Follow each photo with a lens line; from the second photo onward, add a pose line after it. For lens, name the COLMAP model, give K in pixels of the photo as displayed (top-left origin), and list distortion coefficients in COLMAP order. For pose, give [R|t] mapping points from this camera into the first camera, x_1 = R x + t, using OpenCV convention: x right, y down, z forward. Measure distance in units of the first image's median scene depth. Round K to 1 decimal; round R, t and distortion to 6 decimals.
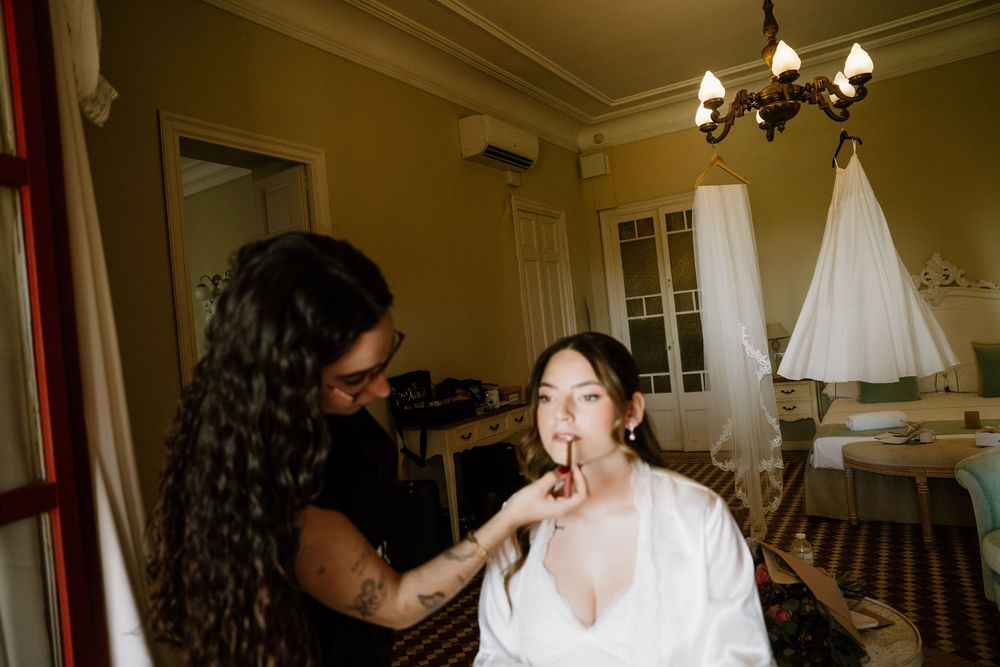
lens RADIAL K [[706.6, 0, 489.5], [0, 706.6, 342.7], [0, 0, 1]] dist [-0.060282, 0.026087]
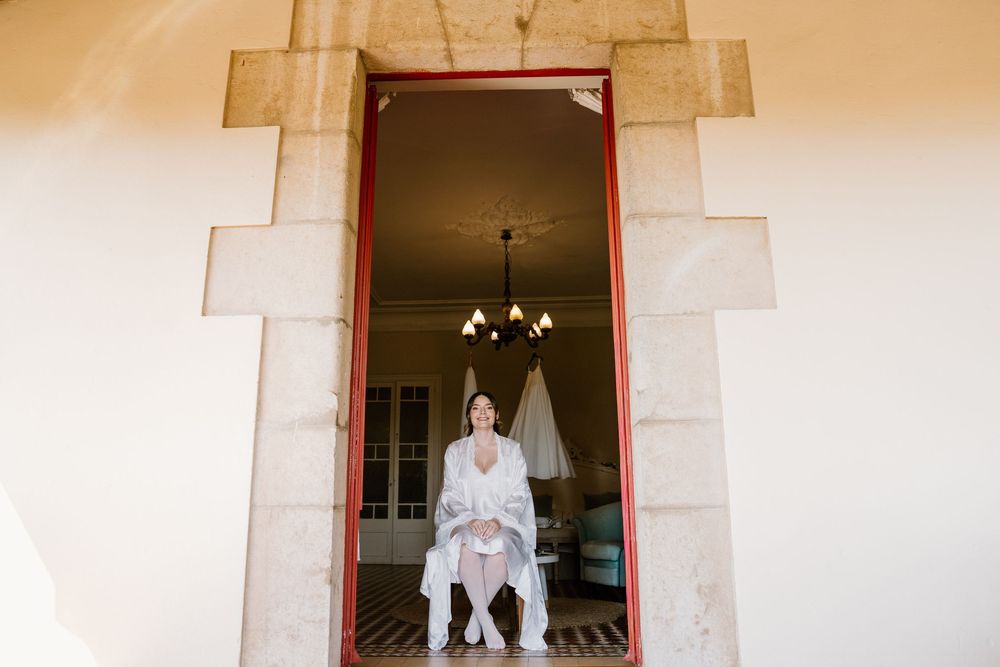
lens RADIAL K [[706.6, 0, 507.0], [0, 706.6, 340.8], [0, 0, 1]] dist [-0.060282, 0.026087]
pose [[0.869515, 0.214943, 0.444684, -0.289043], [-0.089211, 0.953879, -0.286628, 0.154561], [-0.485783, 0.209557, 0.848587, -0.423714]]
